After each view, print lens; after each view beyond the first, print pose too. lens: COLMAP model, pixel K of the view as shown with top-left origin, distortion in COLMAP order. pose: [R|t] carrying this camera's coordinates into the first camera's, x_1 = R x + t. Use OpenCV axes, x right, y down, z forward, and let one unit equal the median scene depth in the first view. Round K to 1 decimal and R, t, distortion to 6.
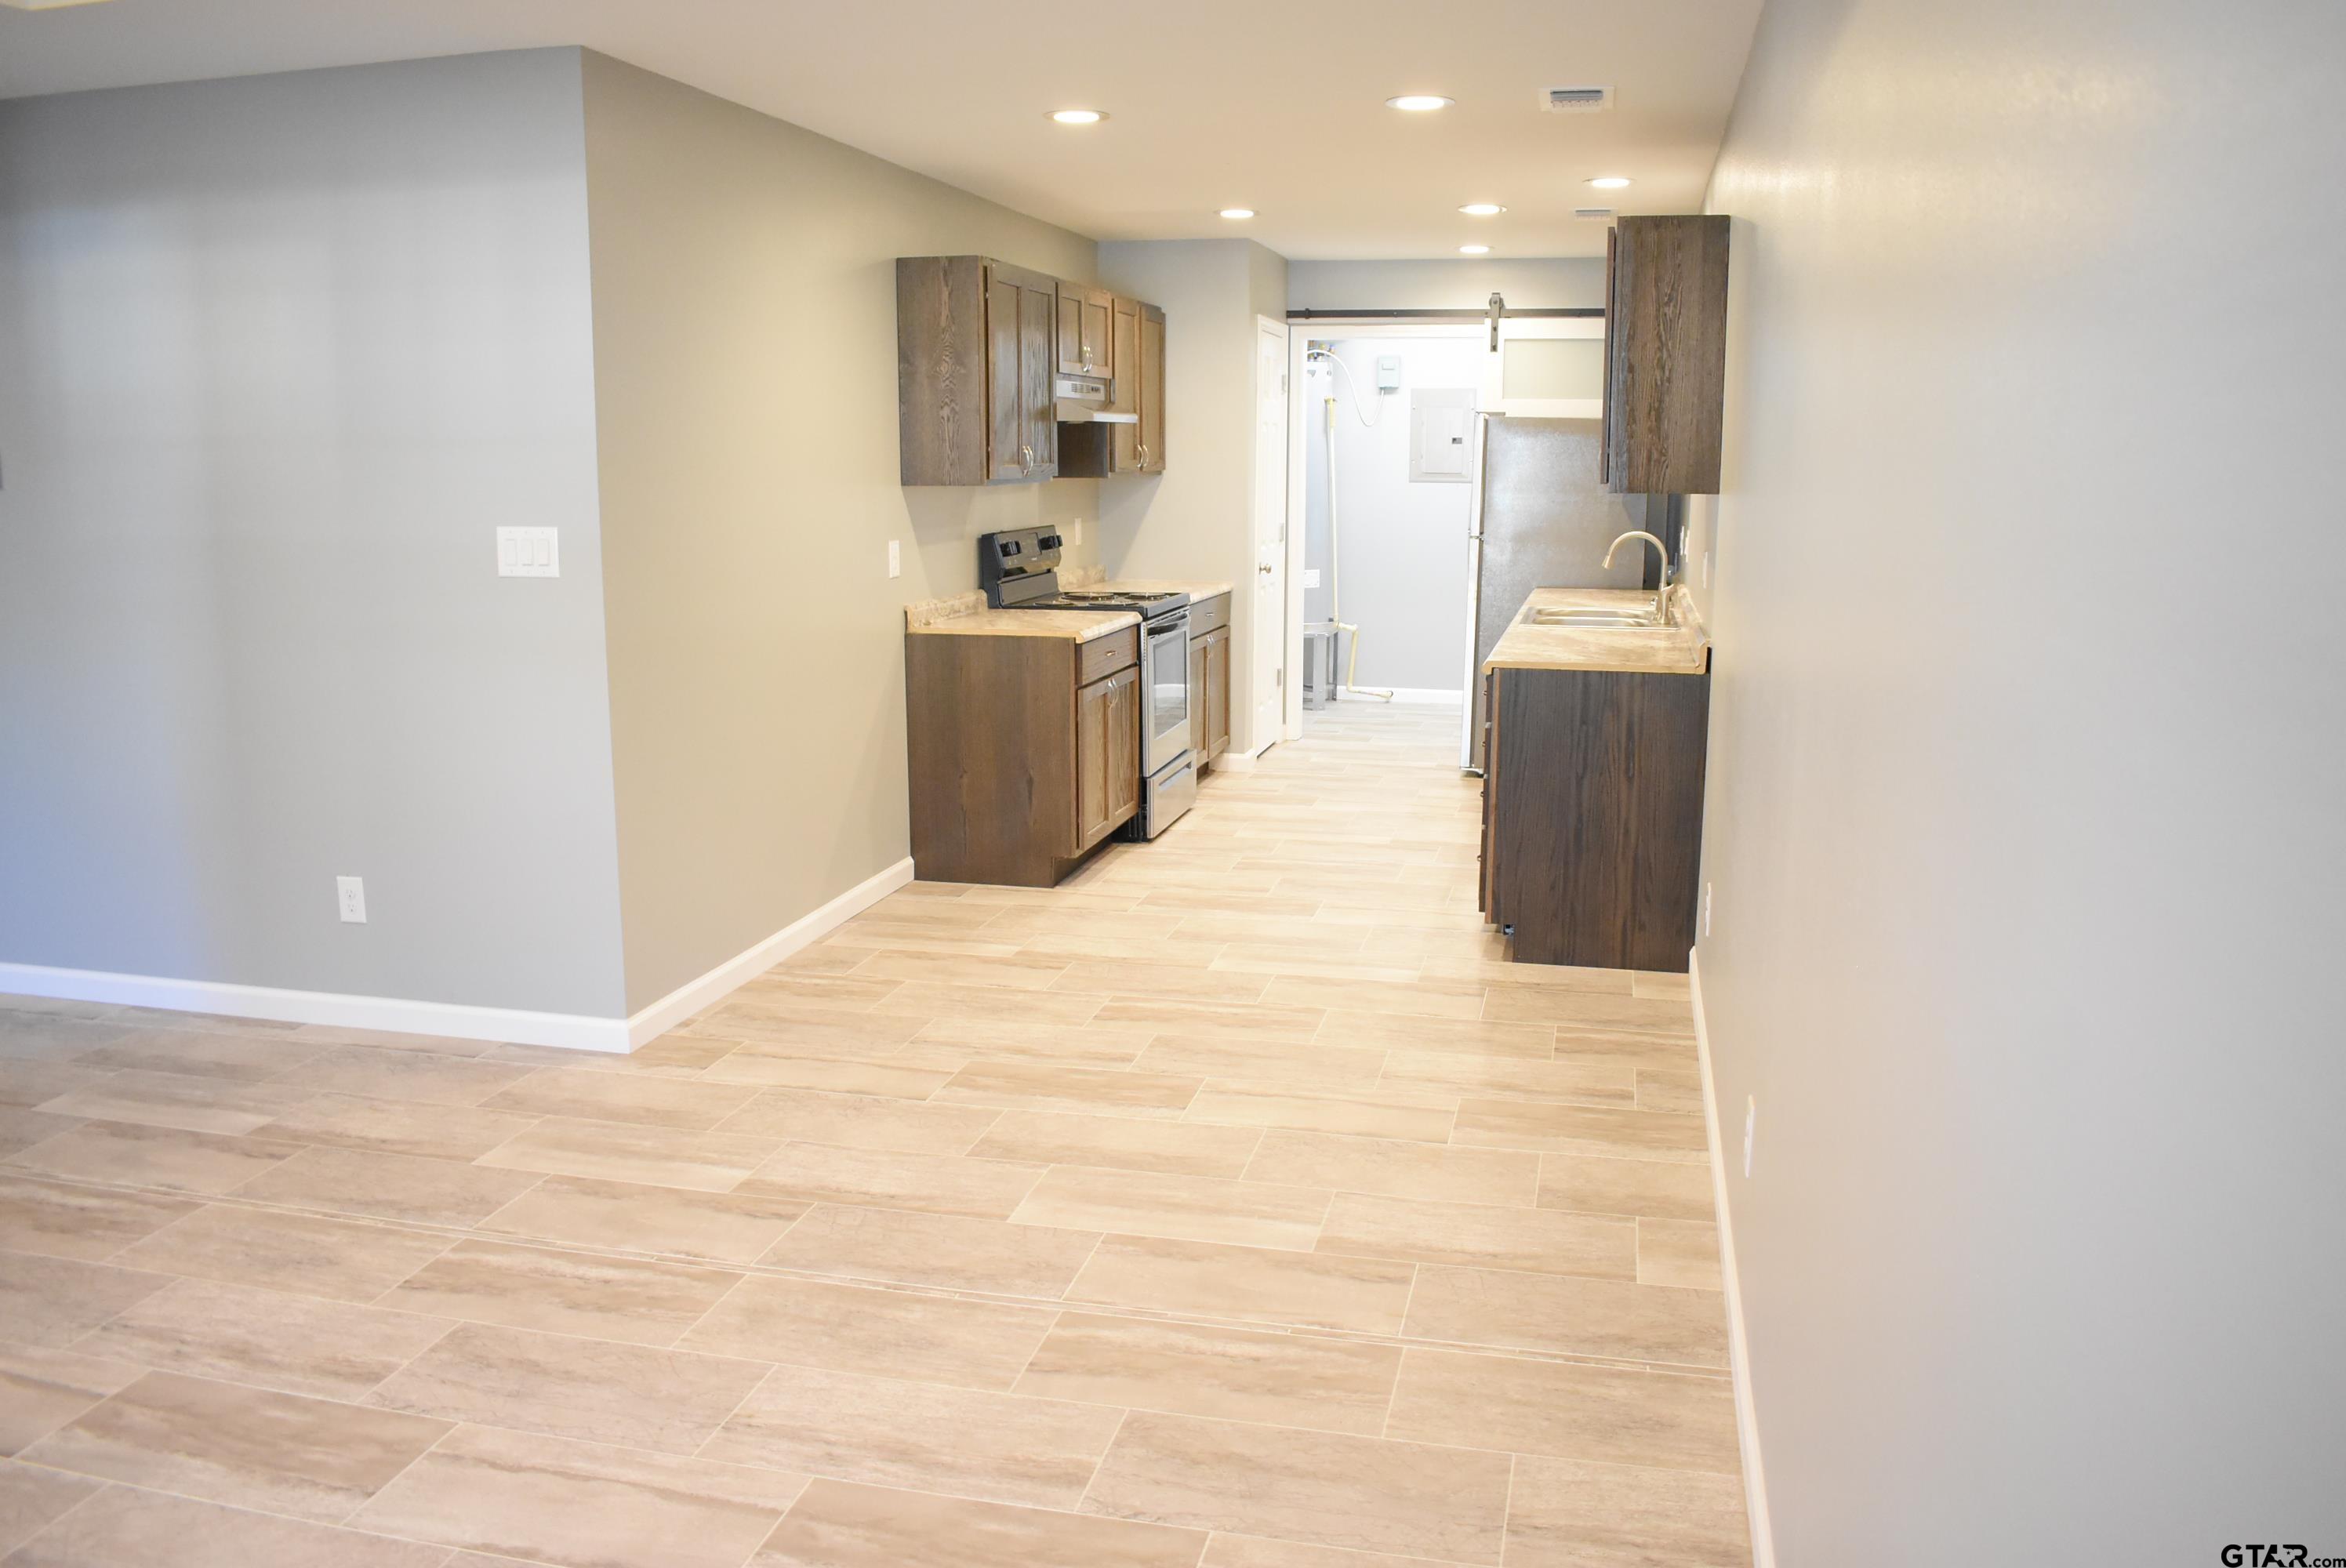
lens RADIAL K [[1789.9, 0, 1173.0], [0, 1789.9, 784.0], [0, 0, 1]] dist [-0.001871, -0.000368]
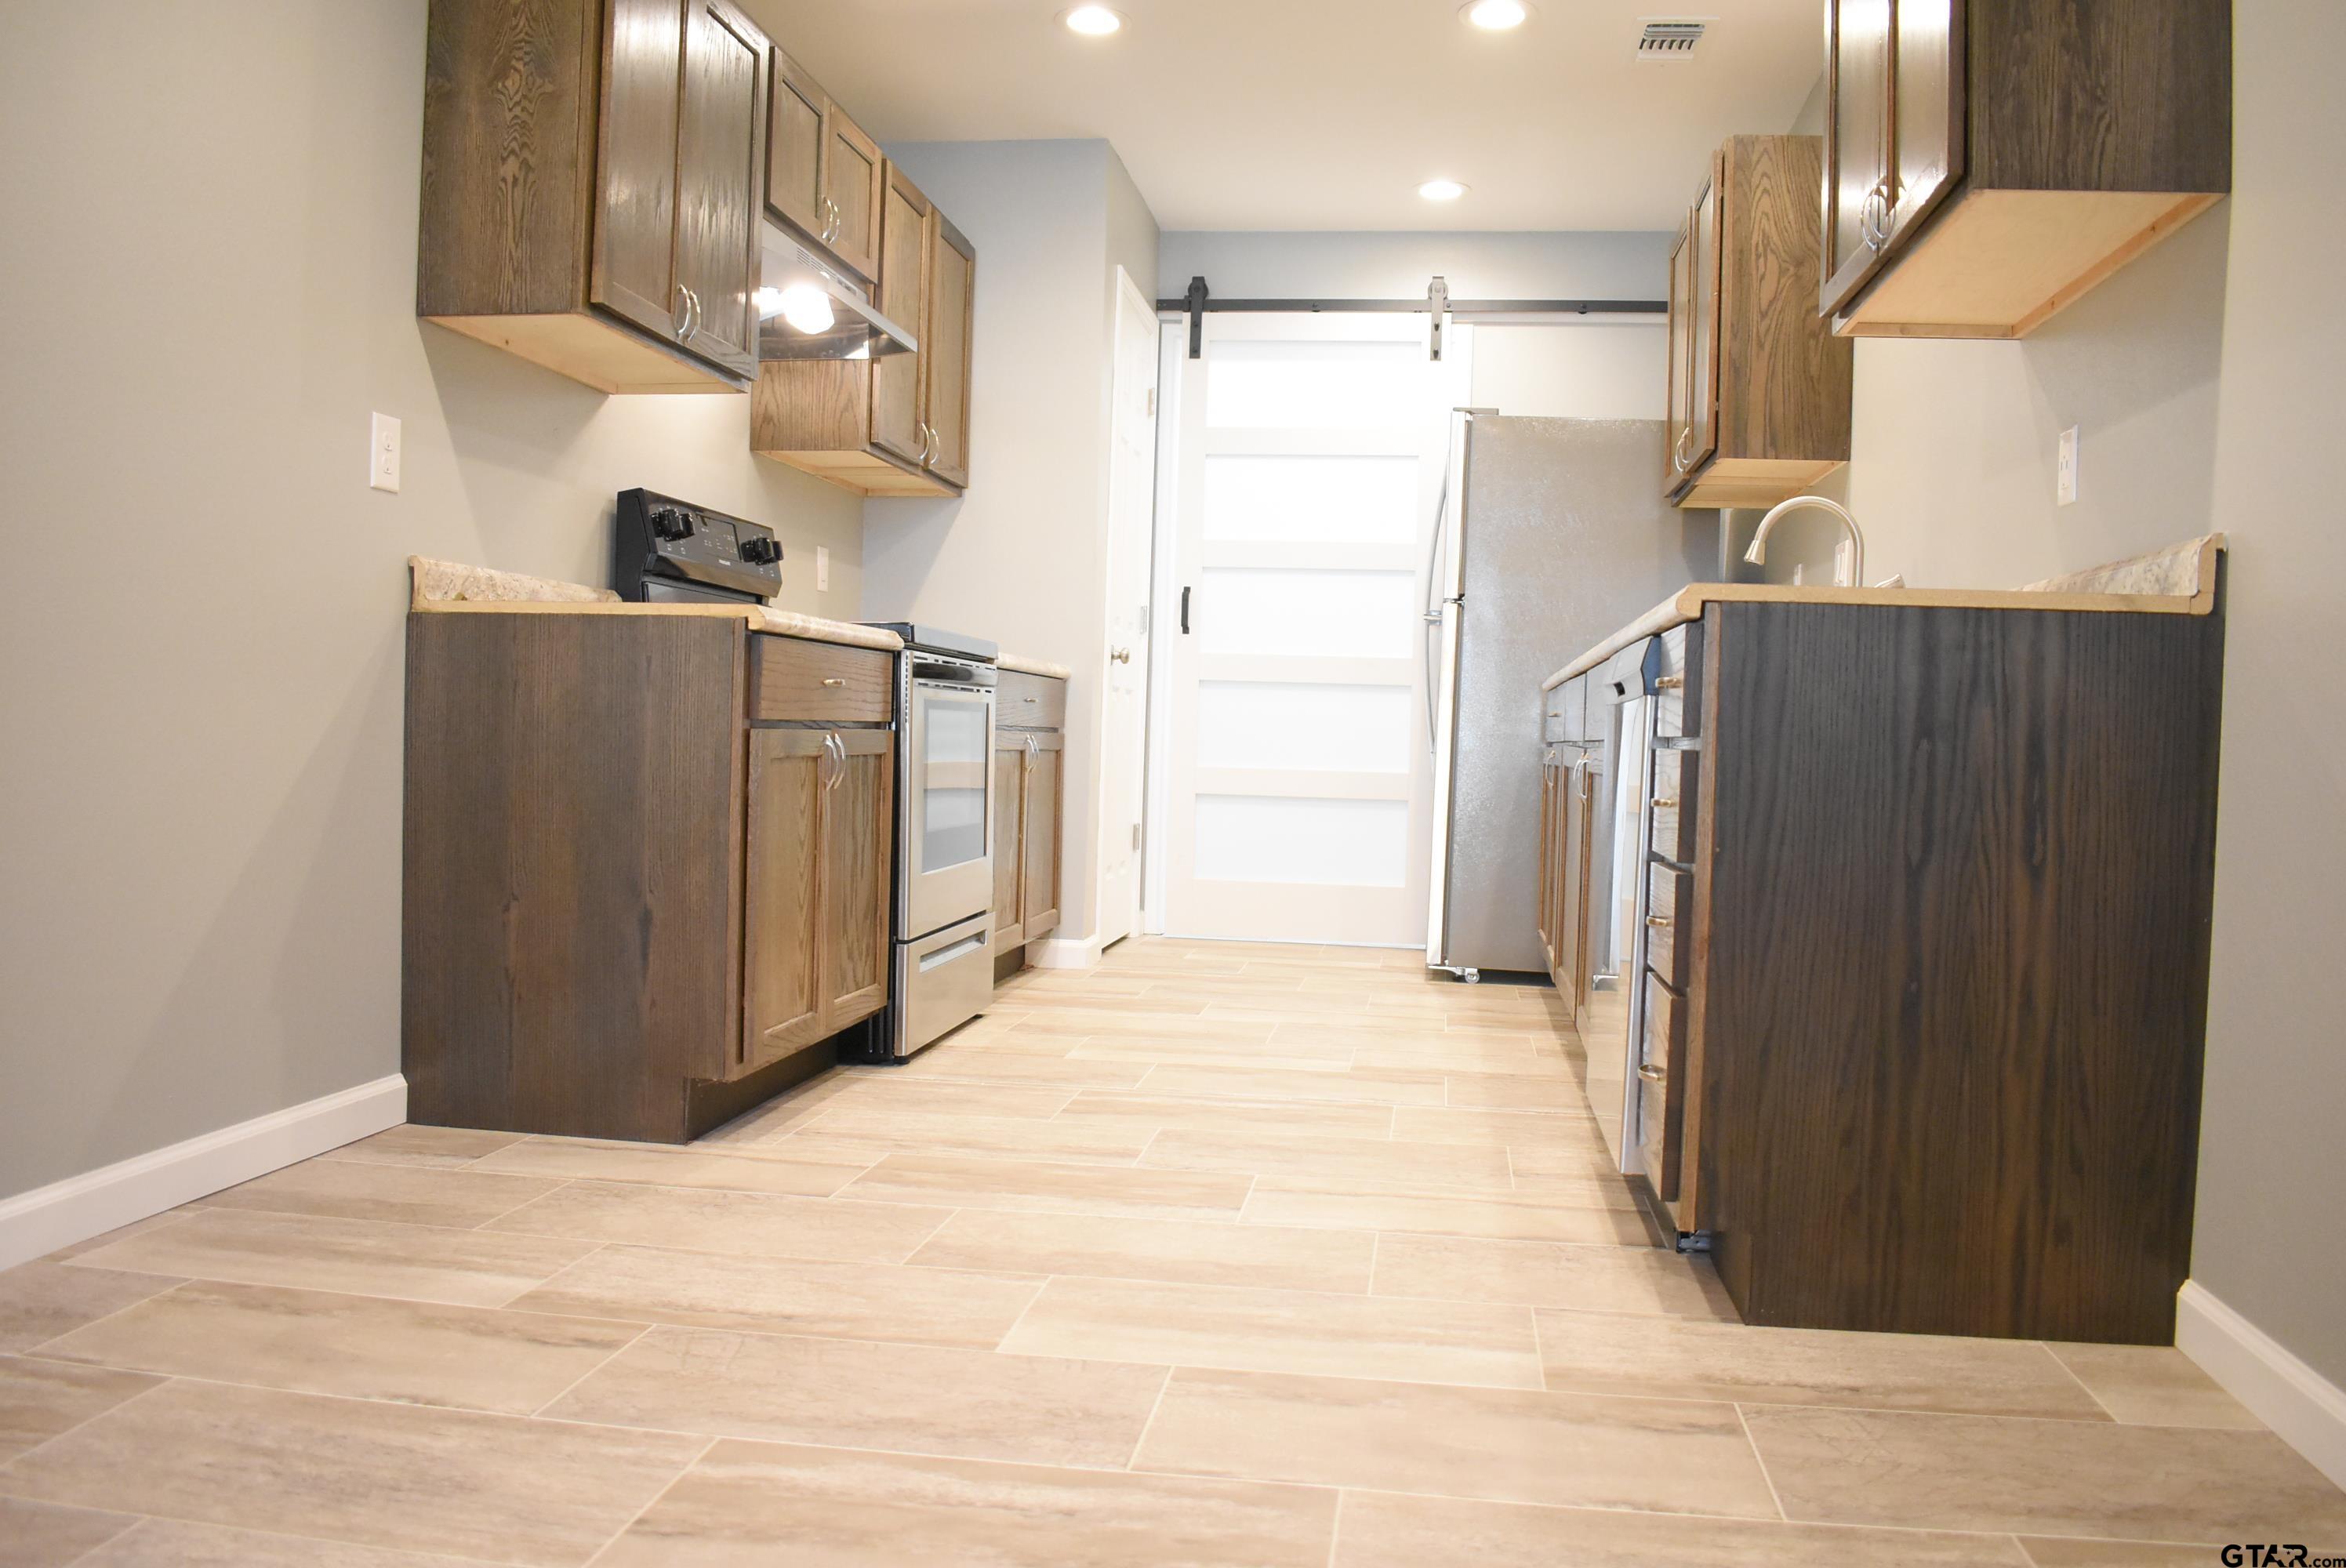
lens RADIAL K [[1812.0, 0, 1173.0], [0, 1812.0, 784.0], [0, 0, 1]] dist [-0.082520, 0.001664]
pose [[0.995325, 0.026149, 0.092979, 0.015773], [-0.011693, 0.988196, -0.152748, 0.036038], [-0.095875, 0.150947, 0.983882, 0.520284]]
